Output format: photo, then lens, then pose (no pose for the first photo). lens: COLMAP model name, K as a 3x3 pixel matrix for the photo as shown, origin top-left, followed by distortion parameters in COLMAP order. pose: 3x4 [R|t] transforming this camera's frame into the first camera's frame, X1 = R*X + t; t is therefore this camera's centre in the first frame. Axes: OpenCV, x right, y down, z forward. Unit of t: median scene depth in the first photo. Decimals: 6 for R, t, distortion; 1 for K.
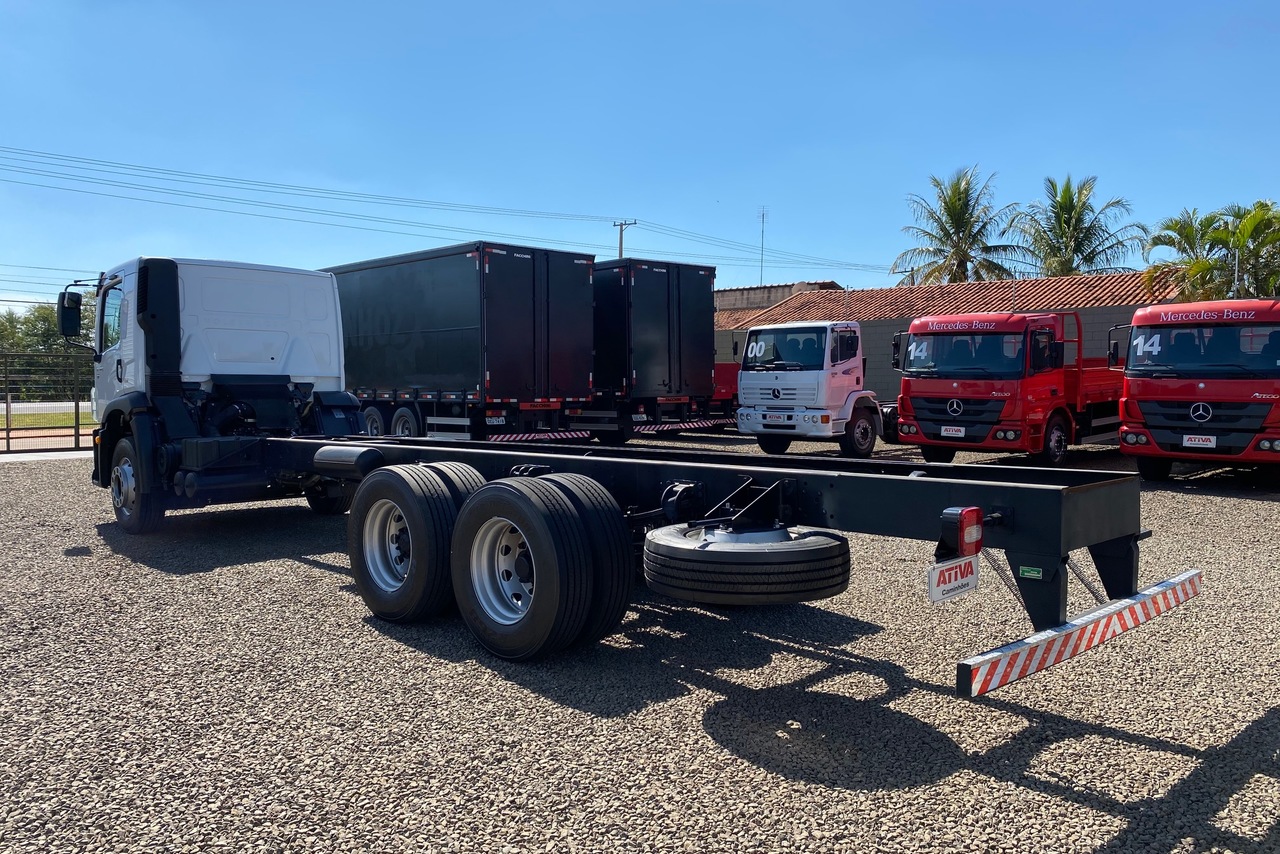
lens RADIAL K [[950.1, 0, 640.0], [0, 950.1, 427.0], [0, 0, 1]] dist [0.025613, -0.000395]
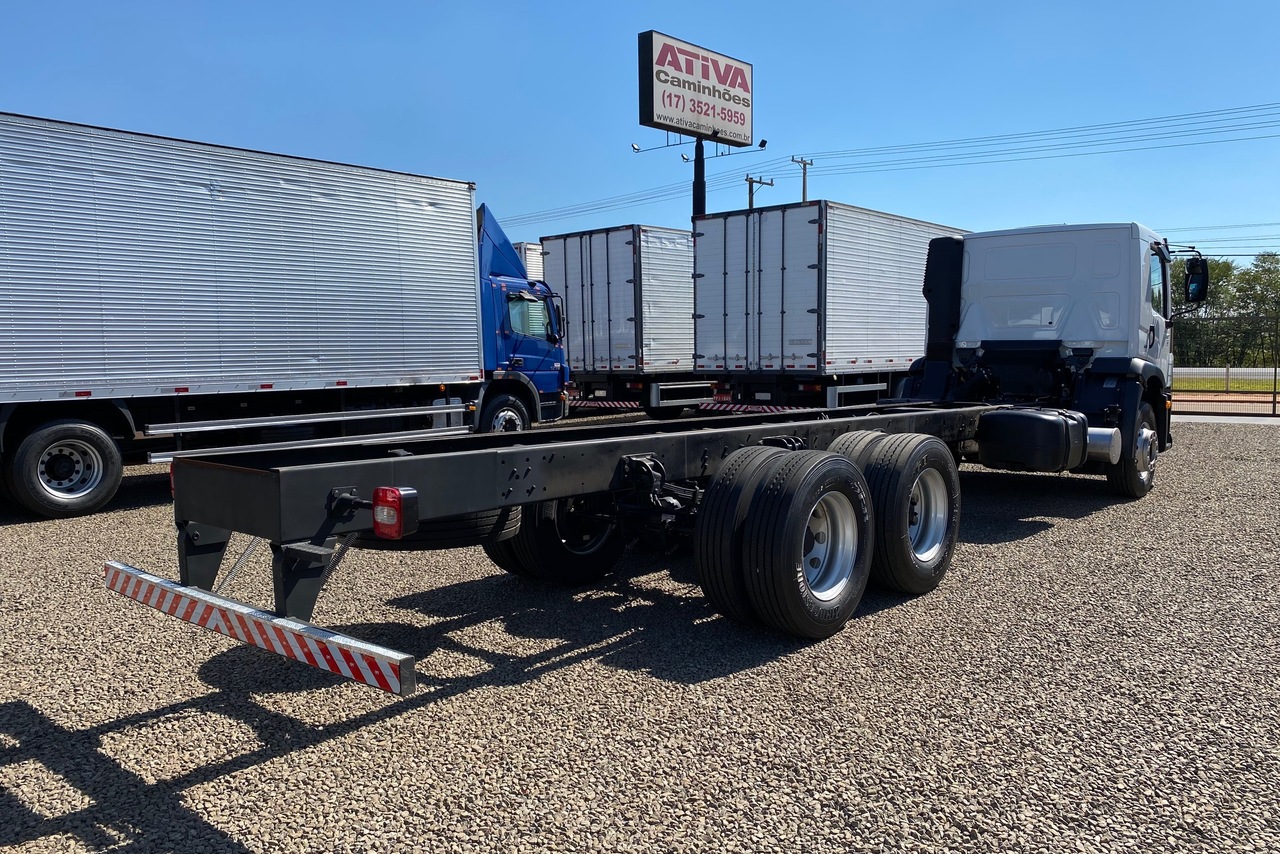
lens RADIAL K [[950.2, 0, 641.0], [0, 950.2, 444.2], [0, 0, 1]] dist [0.042282, -0.002684]
pose [[0.095392, 0.089877, -0.991374, 0.327745], [-0.032813, 0.995658, 0.087108, -0.012395], [0.994899, 0.024220, 0.097927, 0.300218]]
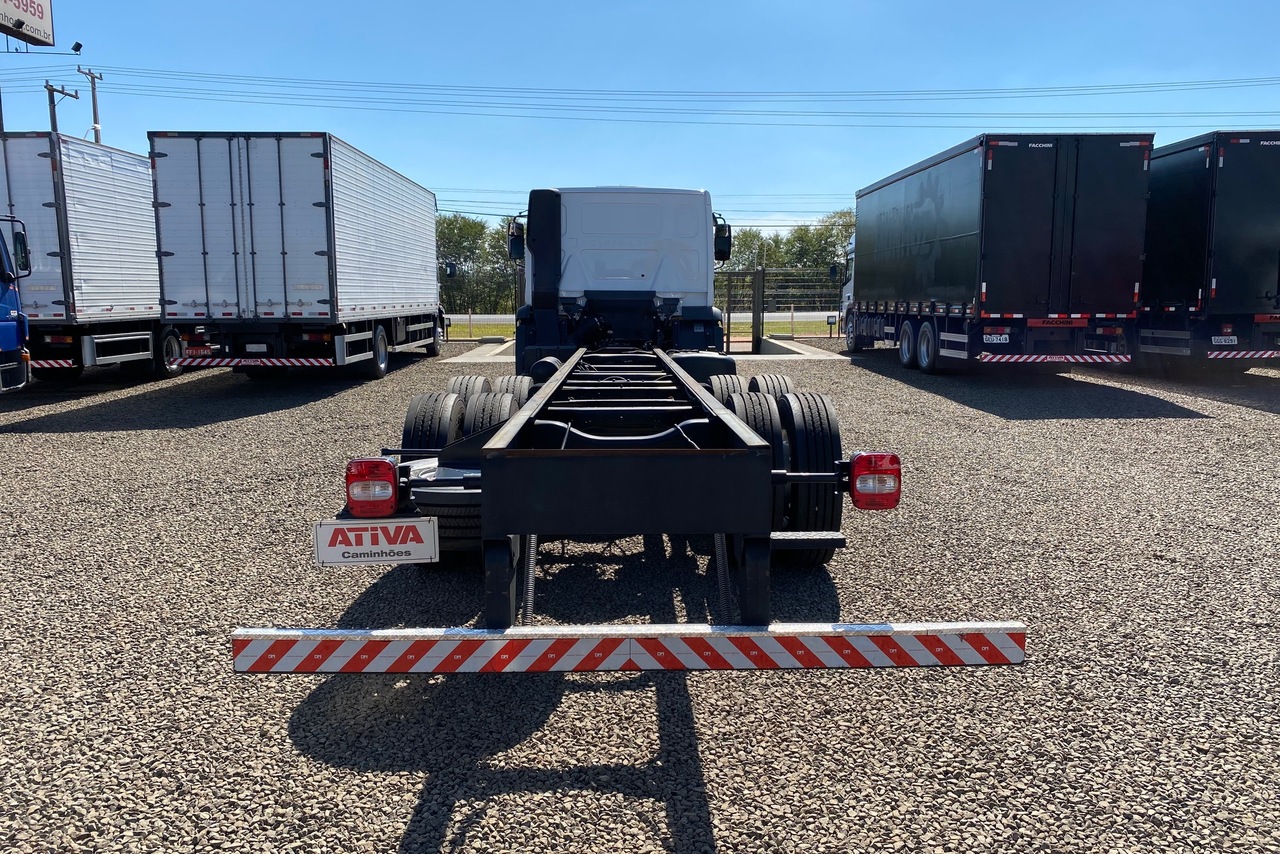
lens RADIAL K [[966.1, 0, 640.0], [0, 966.1, 427.0], [0, 0, 1]] dist [-0.010308, -0.002131]
pose [[0.737467, 0.087359, -0.669710, 0.216071], [-0.026669, 0.994593, 0.100370, -0.006278], [0.674857, -0.056160, 0.735809, 0.111988]]
